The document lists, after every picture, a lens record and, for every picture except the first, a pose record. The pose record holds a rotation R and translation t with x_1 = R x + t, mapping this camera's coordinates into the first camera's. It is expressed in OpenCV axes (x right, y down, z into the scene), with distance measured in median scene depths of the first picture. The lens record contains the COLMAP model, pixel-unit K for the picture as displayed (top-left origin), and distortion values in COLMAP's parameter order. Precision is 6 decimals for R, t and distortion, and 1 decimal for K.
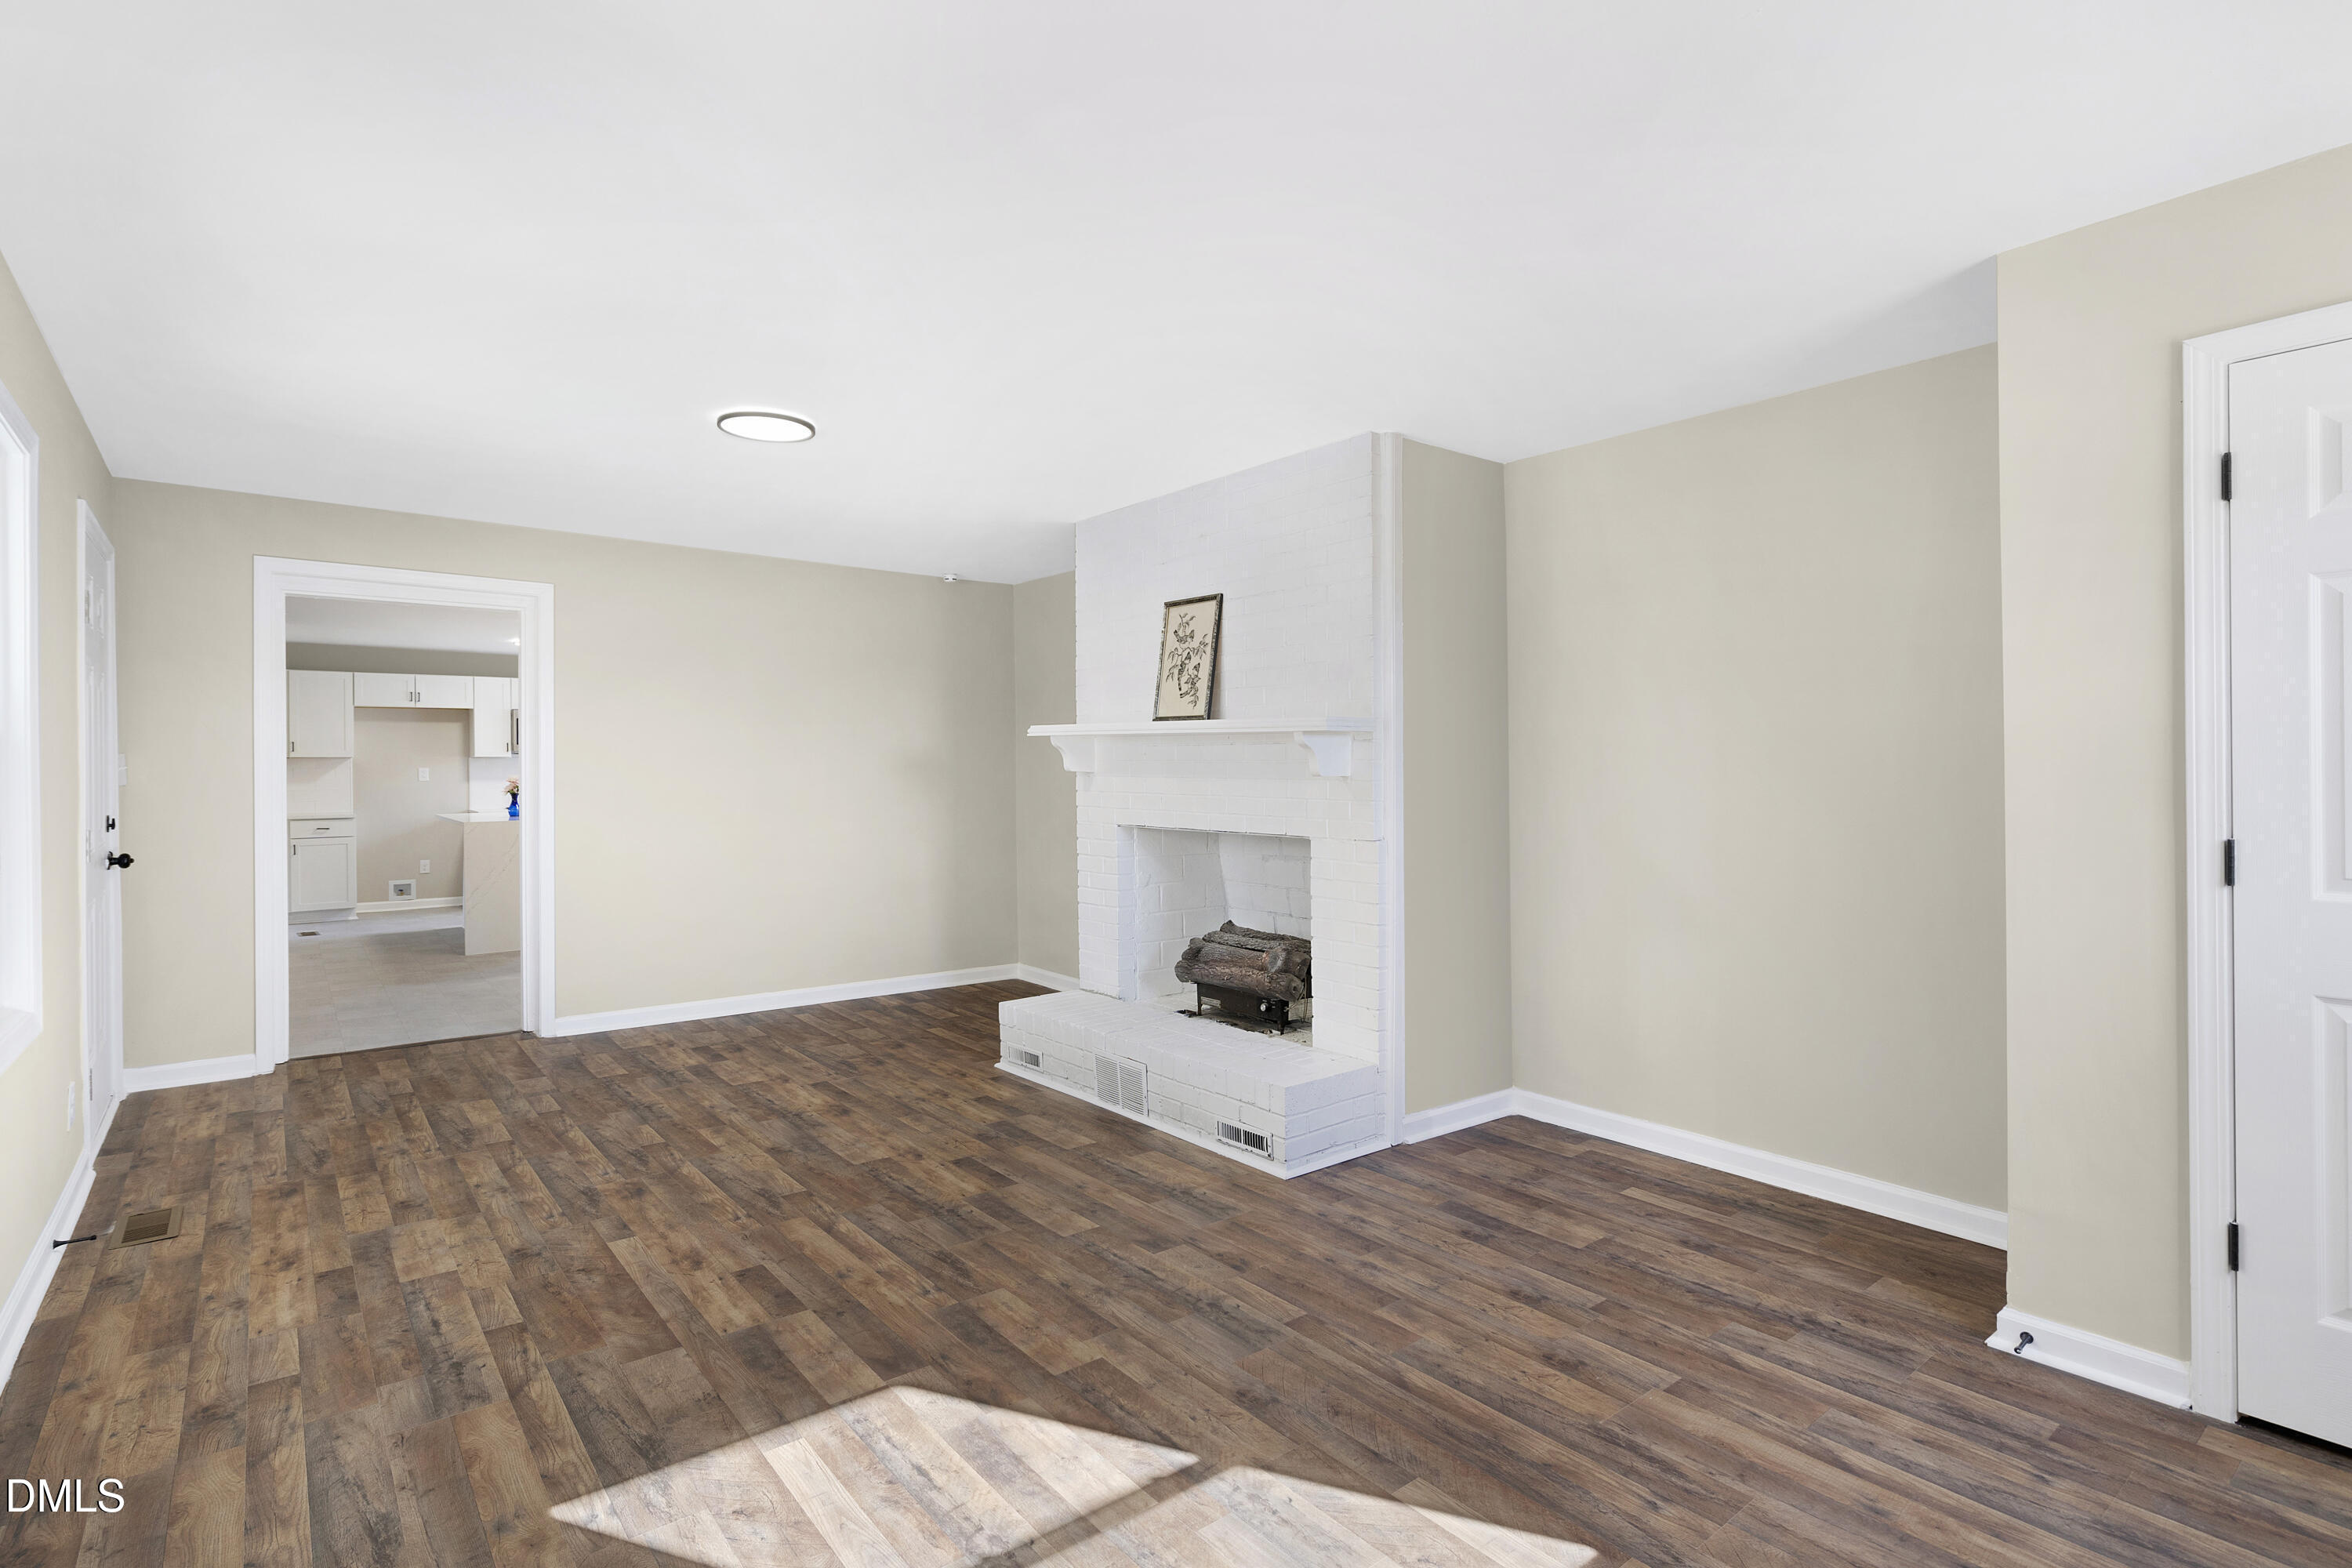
lens RADIAL K [[1106.5, 0, 1161.2], [0, 1106.5, 772.1], [0, 0, 1]] dist [-0.007291, 0.000824]
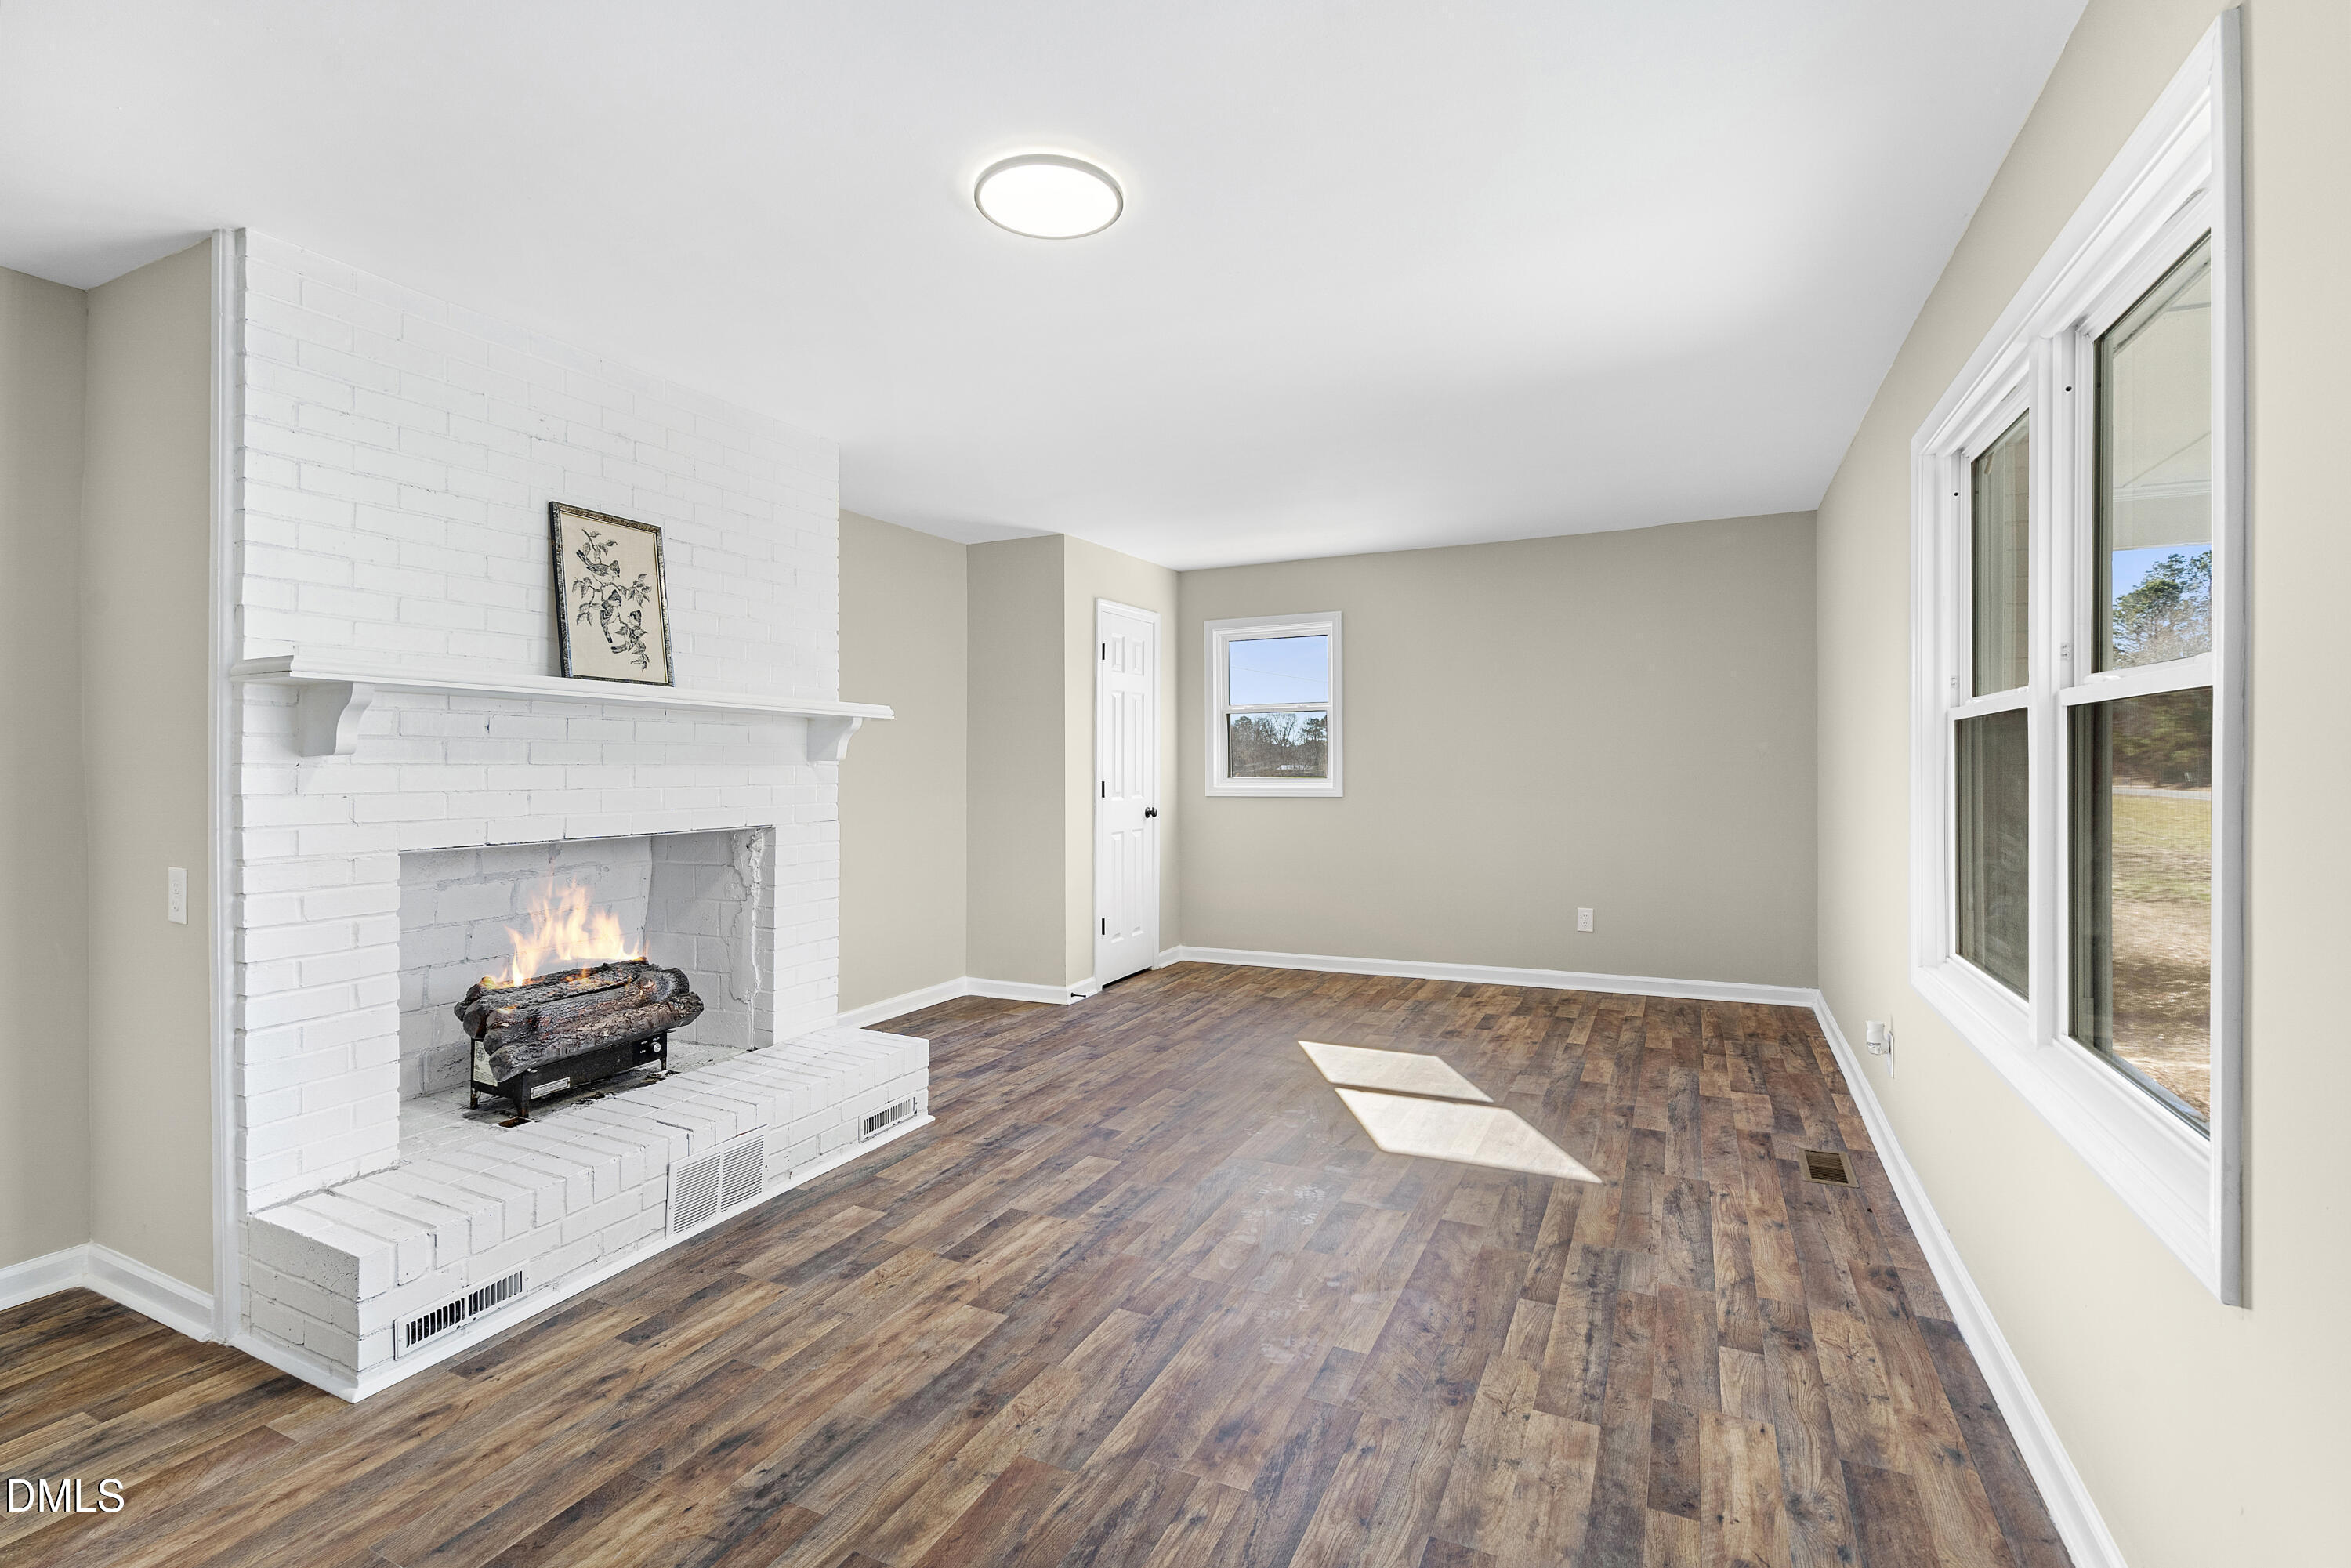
lens RADIAL K [[1048.2, 0, 1171.1], [0, 1048.2, 766.3], [0, 0, 1]] dist [-0.003718, -0.000002]
pose [[-0.416576, -0.003500, 0.909094, -1.117856], [0.005136, 0.999968, 0.006203, 0.005477], [-0.909086, 0.007253, -0.416545, 1.433639]]
